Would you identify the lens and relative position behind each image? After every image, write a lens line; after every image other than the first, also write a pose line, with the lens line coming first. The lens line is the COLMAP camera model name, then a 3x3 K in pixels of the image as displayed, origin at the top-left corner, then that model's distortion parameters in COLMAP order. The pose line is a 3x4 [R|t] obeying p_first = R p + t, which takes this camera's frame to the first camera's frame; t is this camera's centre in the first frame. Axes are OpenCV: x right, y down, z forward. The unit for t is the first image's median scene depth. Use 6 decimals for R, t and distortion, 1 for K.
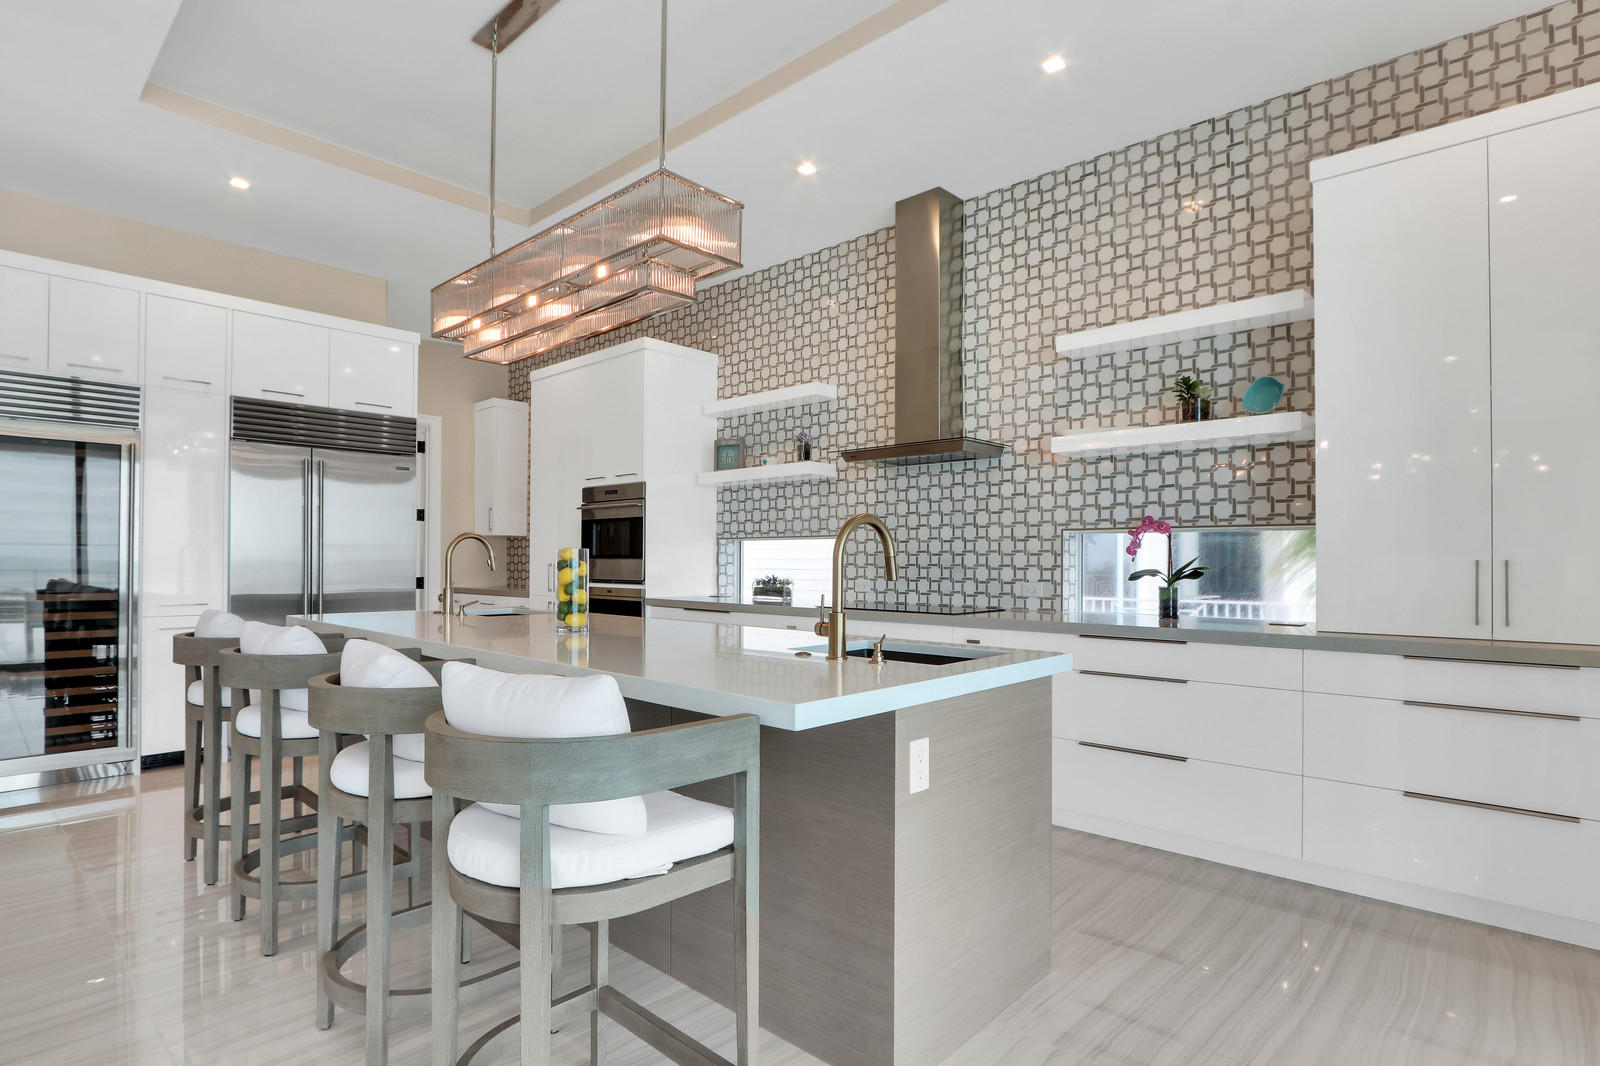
lens RADIAL K [[775.2, 0, 862.6], [0, 775.2, 568.2], [0, 0, 1]] dist [-0.004998, -0.000620]
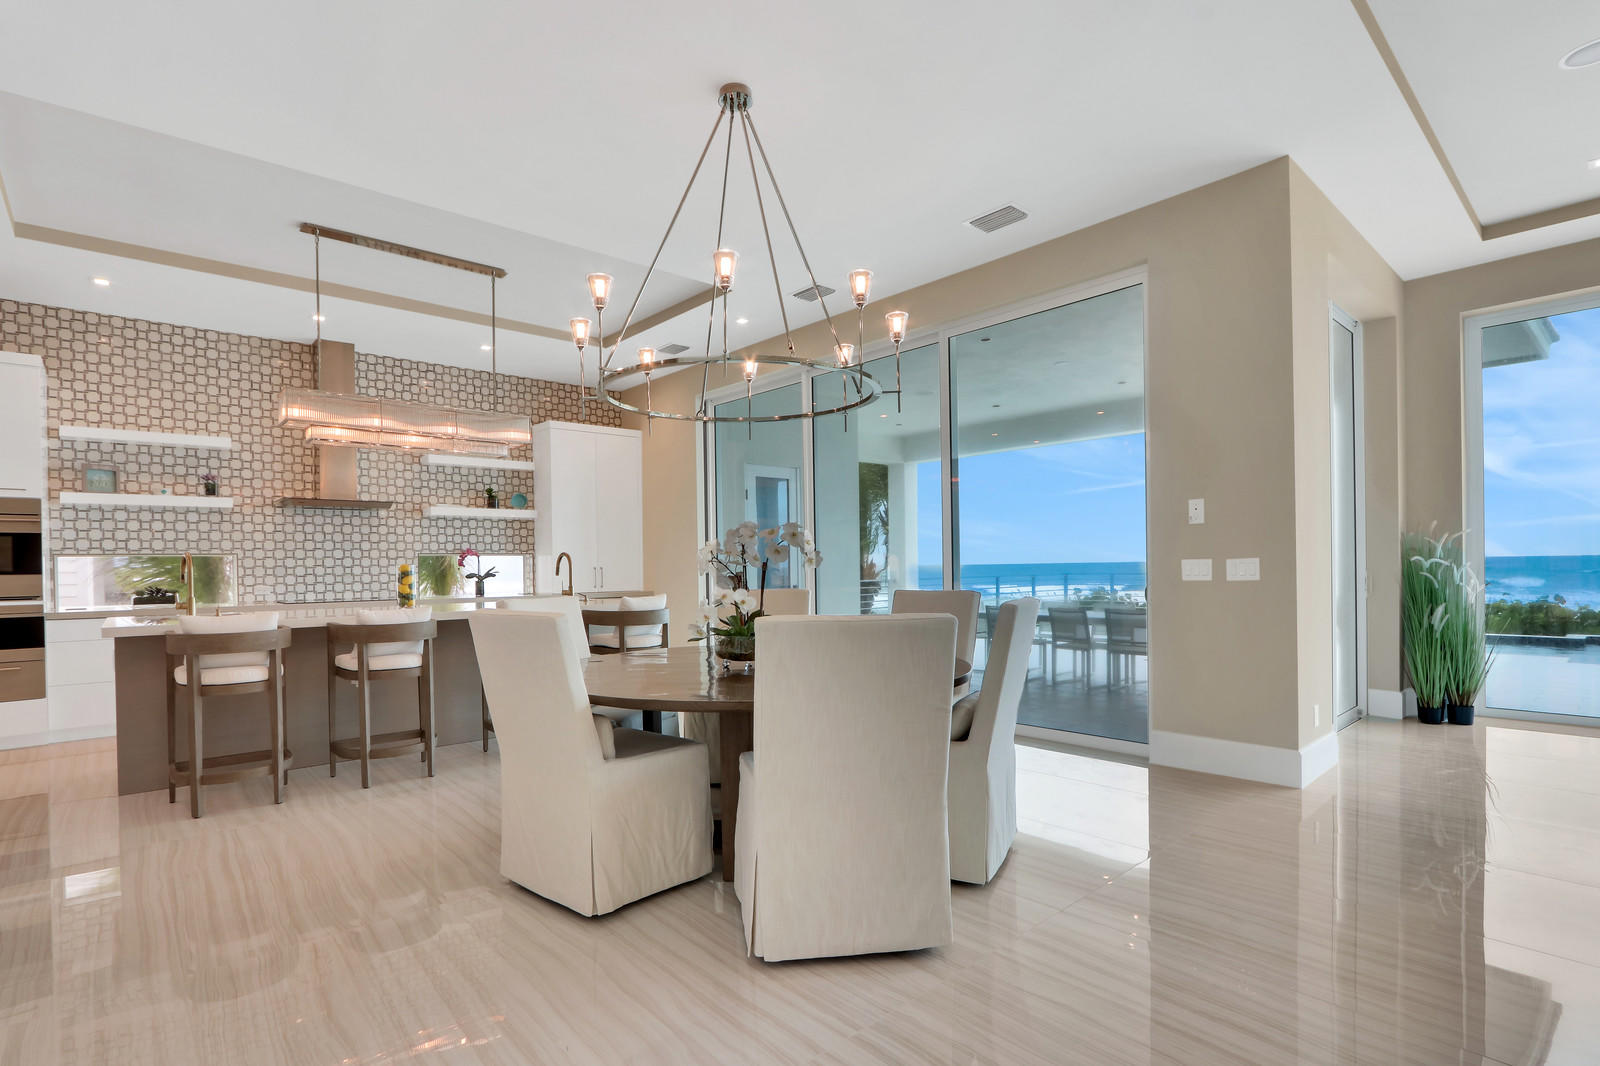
lens RADIAL K [[775.2, 0, 794.9], [0, 775.2, 576.4], [0, 0, 1]] dist [-0.004998, -0.000620]
pose [[0.140359, -0.017786, 0.989941, -1.385112], [0.021878, 0.999650, 0.014859, -0.002400], [-0.989859, 0.019572, 0.140699, -0.155684]]
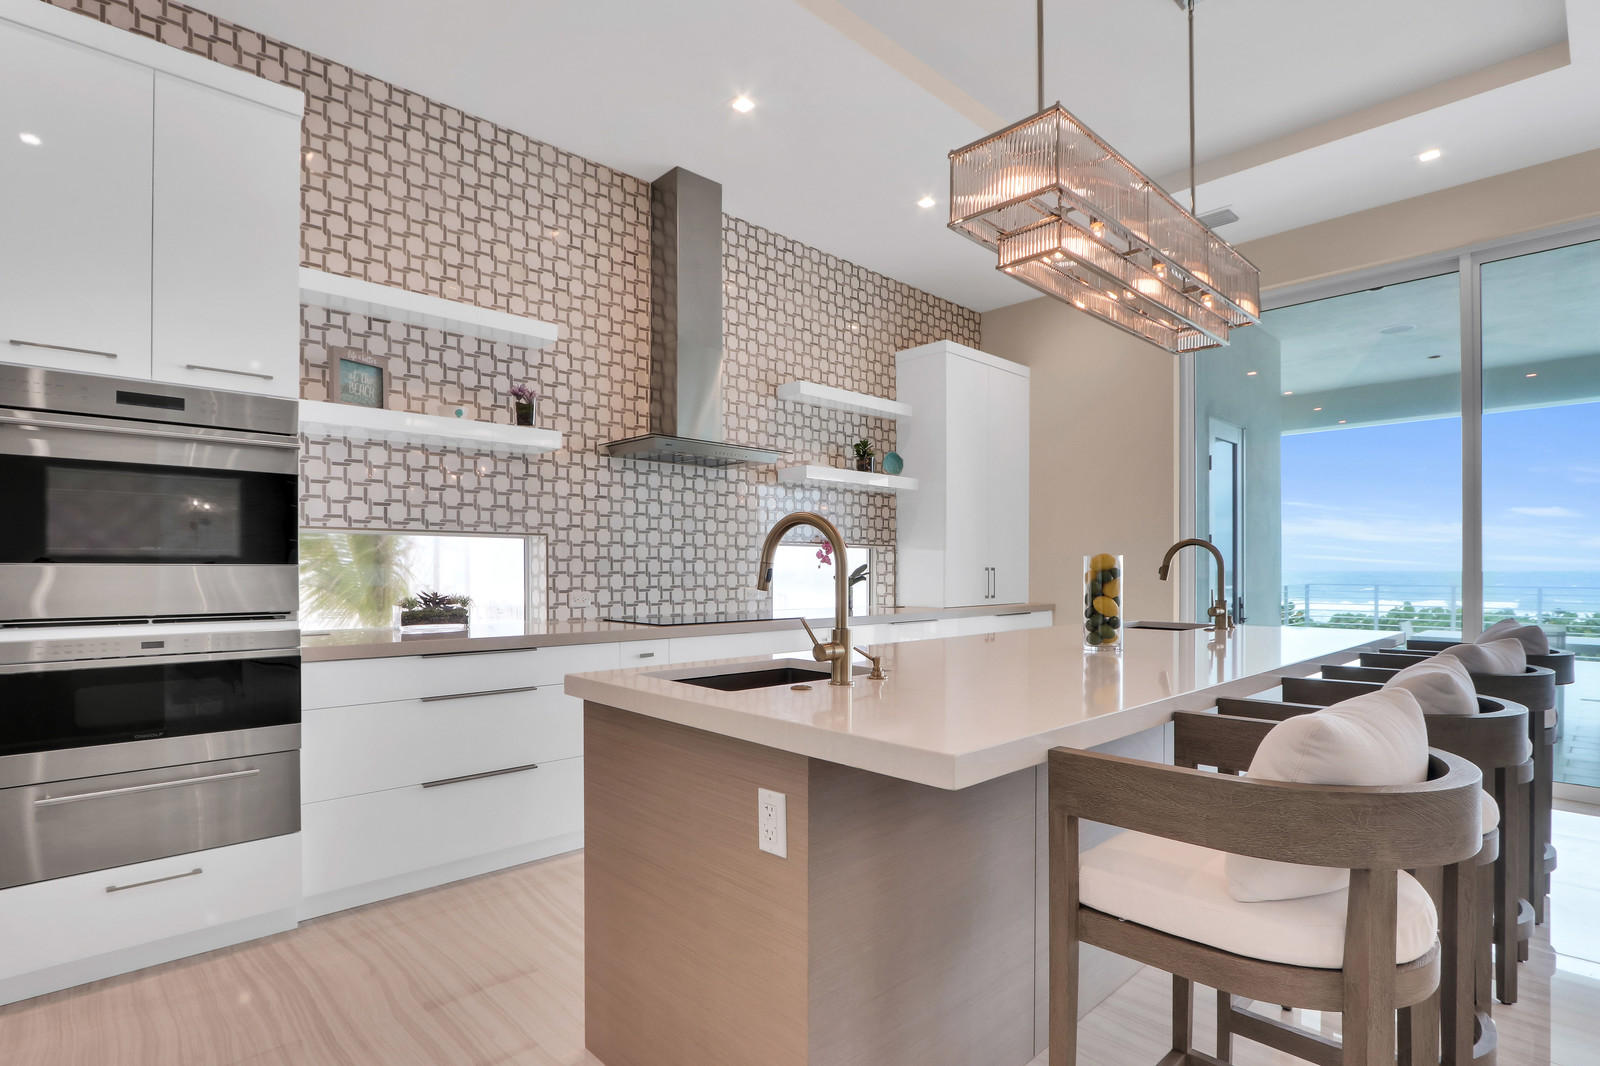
lens RADIAL K [[829.2, 0, 842.0], [0, 829.2, 570.8], [0, 0, 1]] dist [0.000033, 0.002353]
pose [[0.087153, -0.004846, 0.996183, -0.919013], [0.008063, 0.999959, 0.004159, -0.009029], [-0.996162, 0.007669, 0.087188, 0.739505]]
